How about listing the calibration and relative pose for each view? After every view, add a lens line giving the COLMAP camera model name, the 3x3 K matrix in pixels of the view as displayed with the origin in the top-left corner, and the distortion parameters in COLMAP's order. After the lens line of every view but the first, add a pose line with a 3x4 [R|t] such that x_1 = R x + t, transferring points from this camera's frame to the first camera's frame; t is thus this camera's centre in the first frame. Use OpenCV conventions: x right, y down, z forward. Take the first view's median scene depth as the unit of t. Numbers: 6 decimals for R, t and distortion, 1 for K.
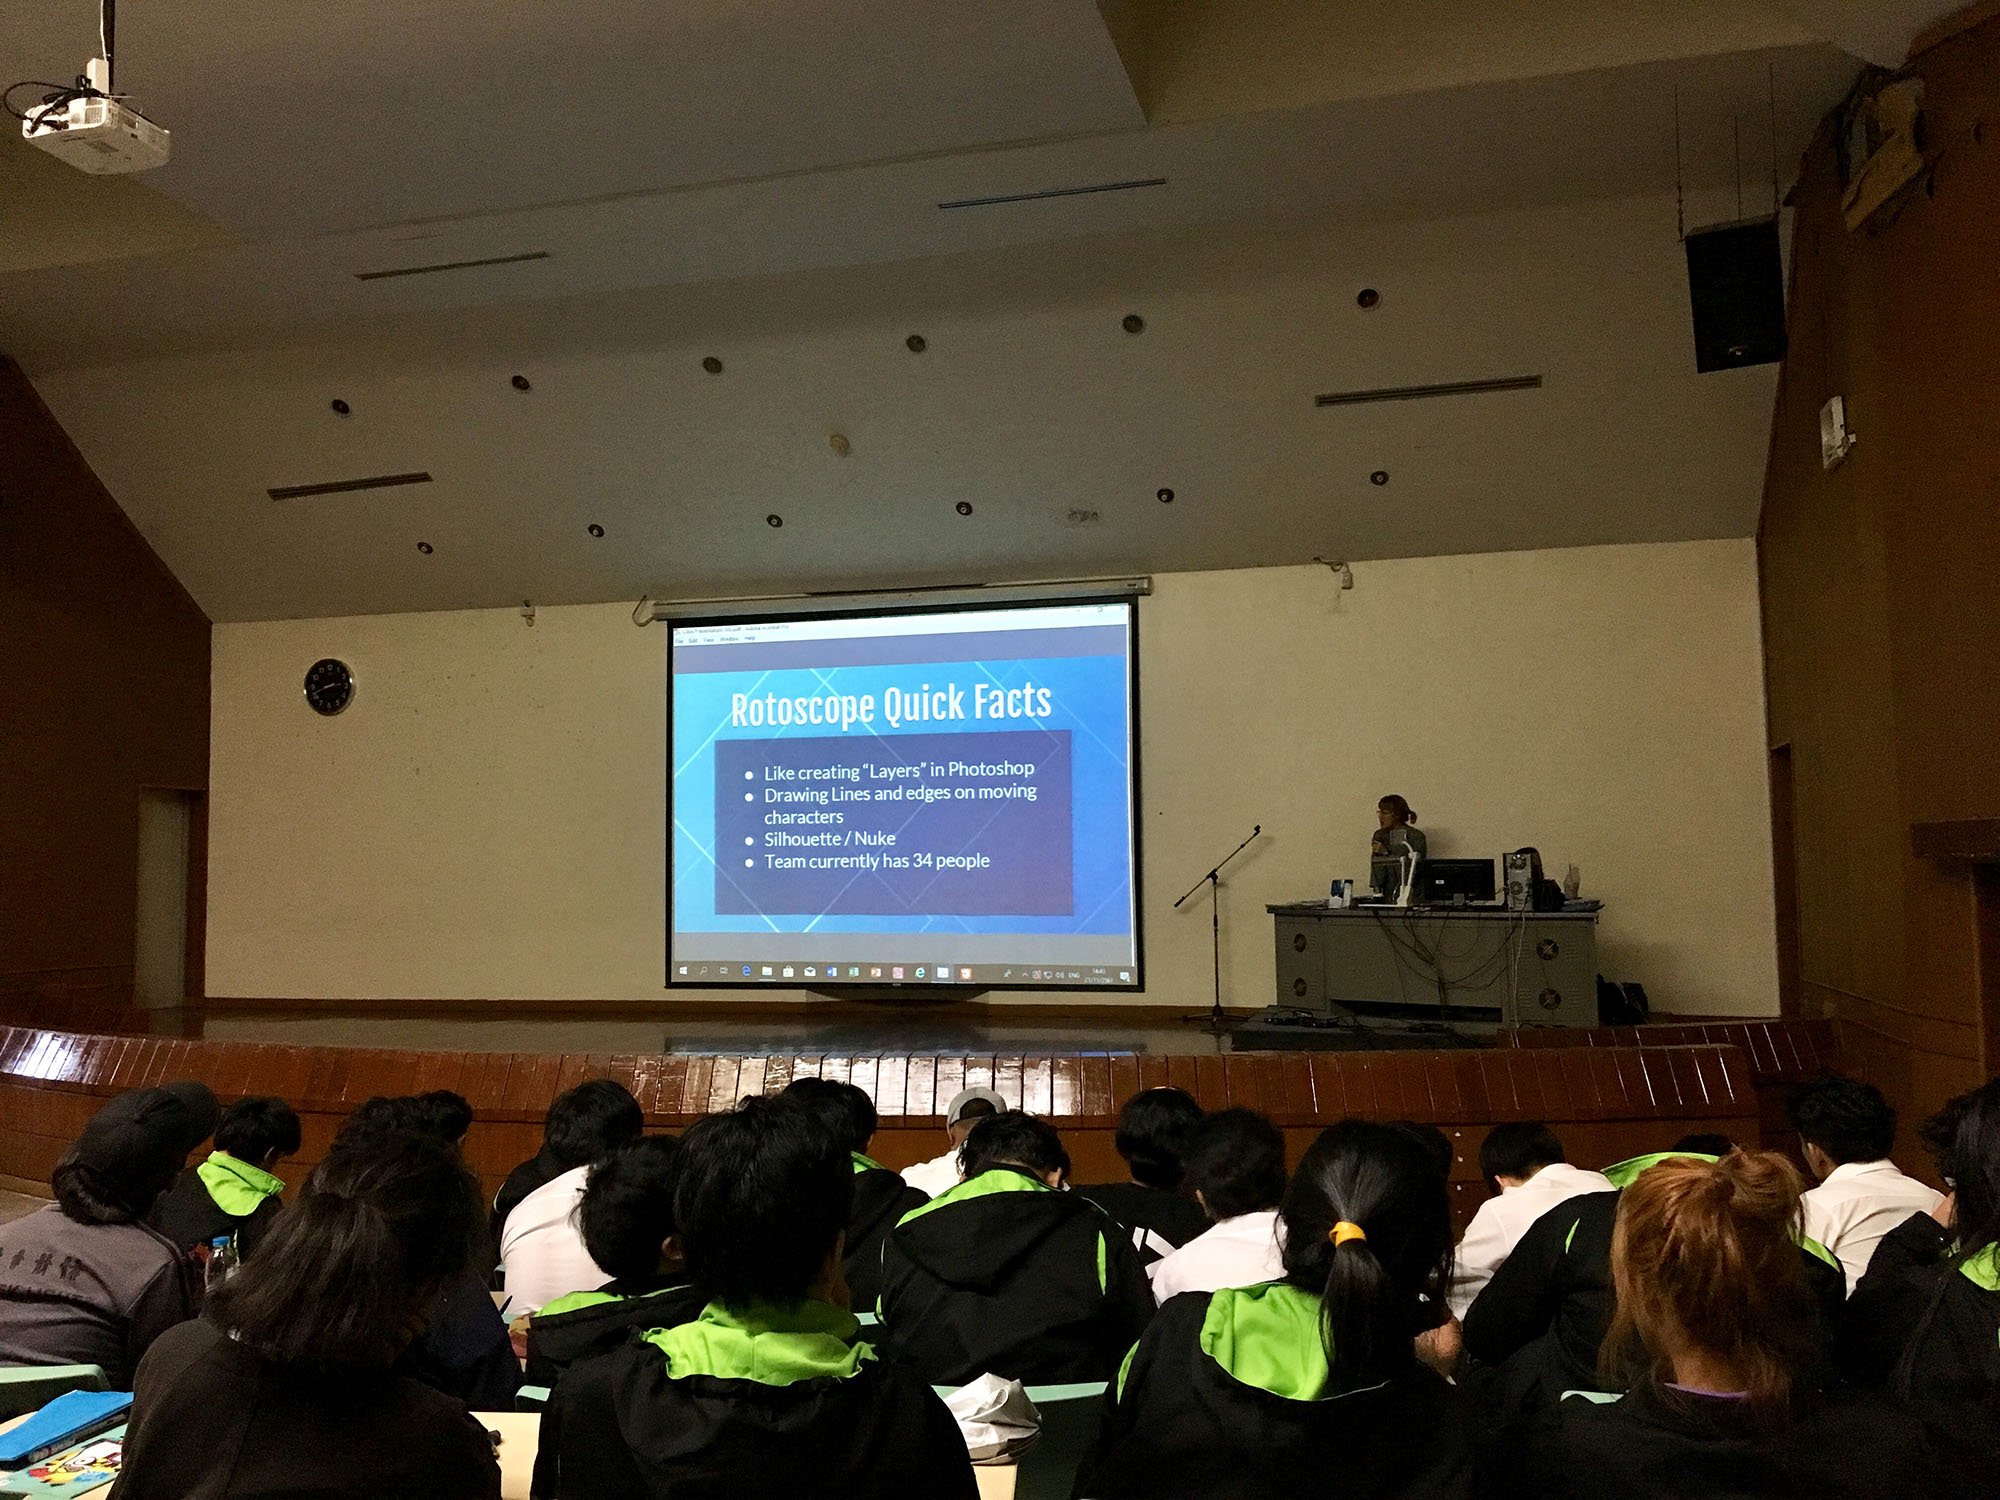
lens RADIAL K [[1681.7, 0, 1000.0], [0, 1681.7, 750.0], [0, 0, 1]] dist [0.067404, -0.010495]
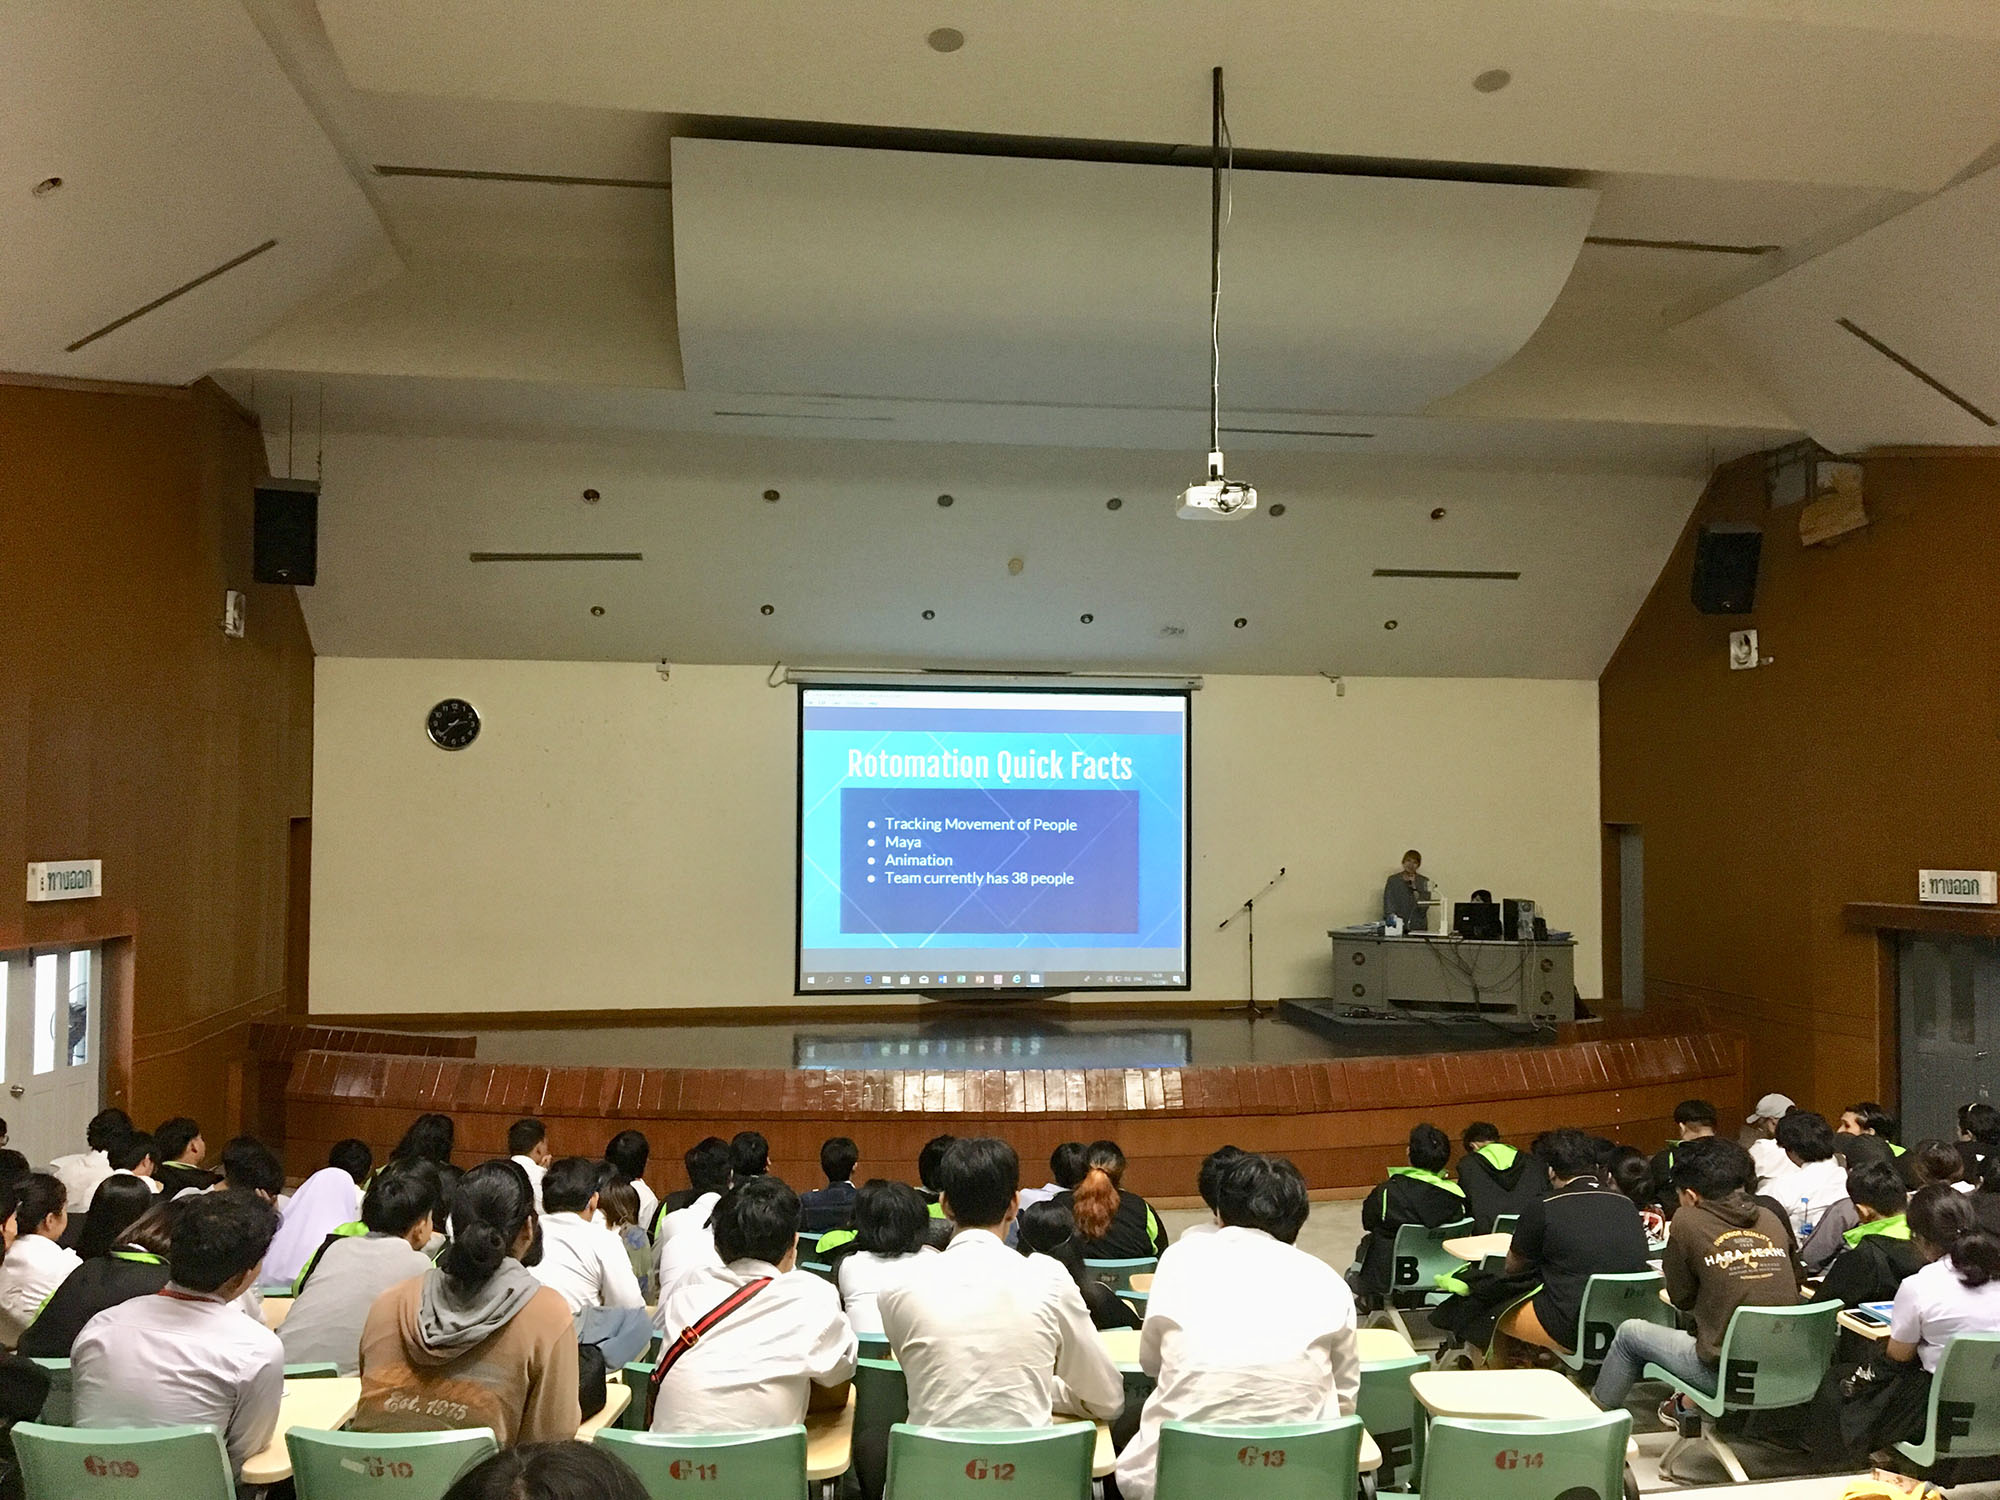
lens RADIAL K [[1681.7, 0, 1000.0], [0, 1681.7, 750.0], [0, 0, 1]] dist [0.067404, -0.010495]
pose [[0.913930, 0.027834, 0.404916, -0.572964], [-0.043966, 0.998565, 0.030592, -0.076950], [-0.403483, -0.045761, 0.913842, -0.139737]]
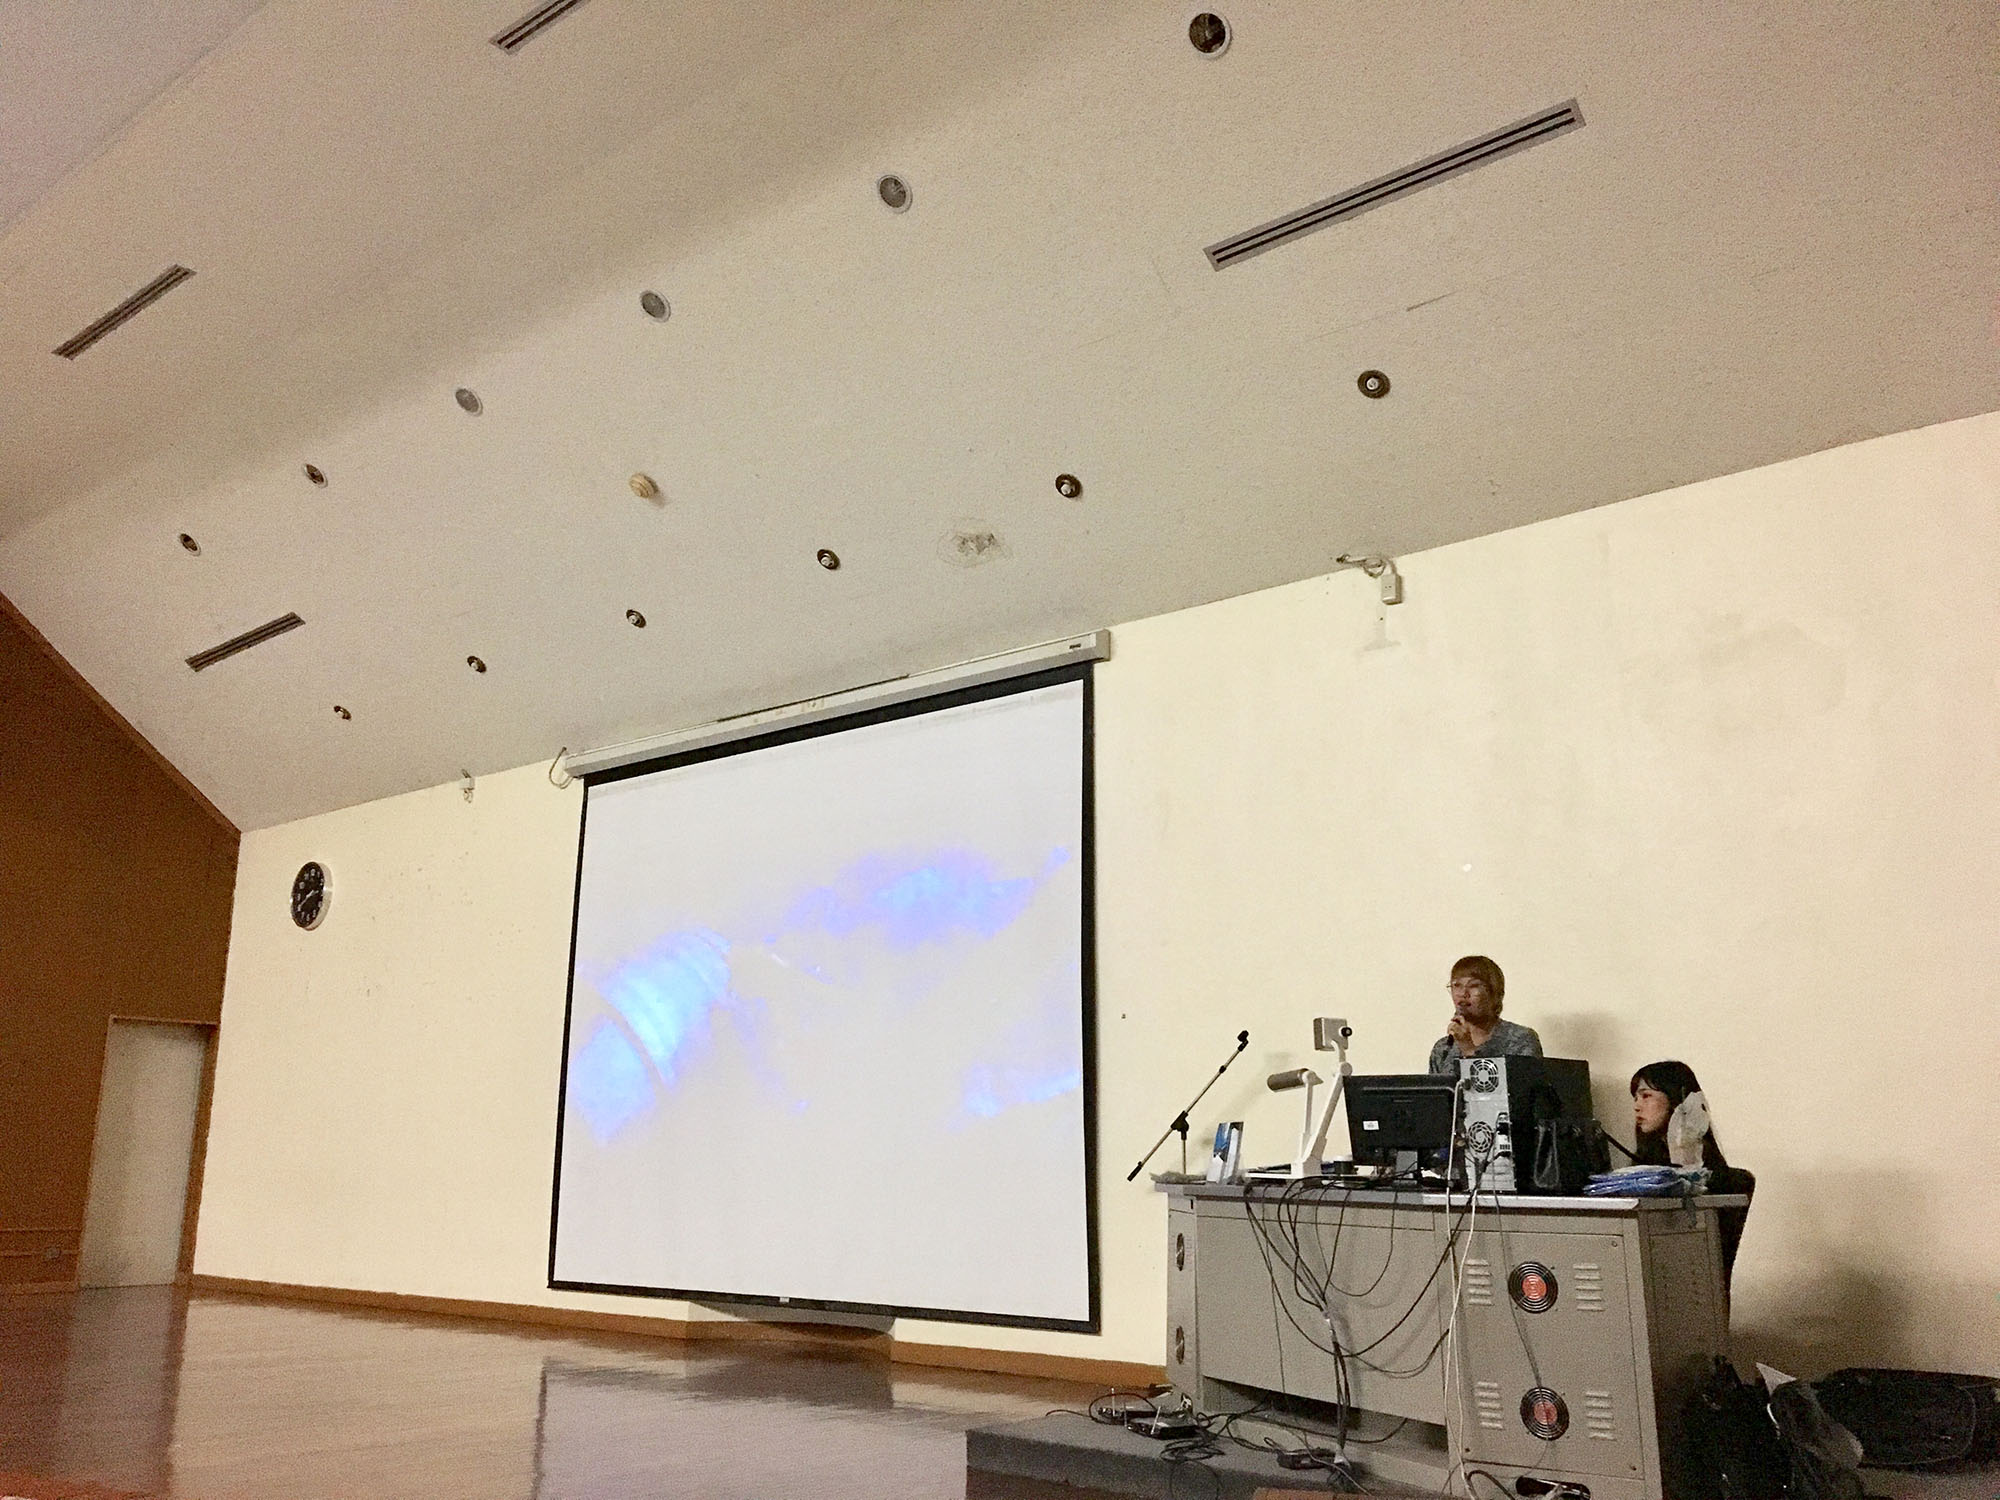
lens RADIAL K [[1697.9, 0, 1000.0], [0, 1697.9, 750.0], [0, 0, 1]] dist [0.032626, 0.003113]
pose [[0.907400, -0.083346, -0.411922, 0.298504], [0.013974, 0.985580, -0.168633, 0.043549], [0.420036, 0.147262, 0.895479, 0.422005]]
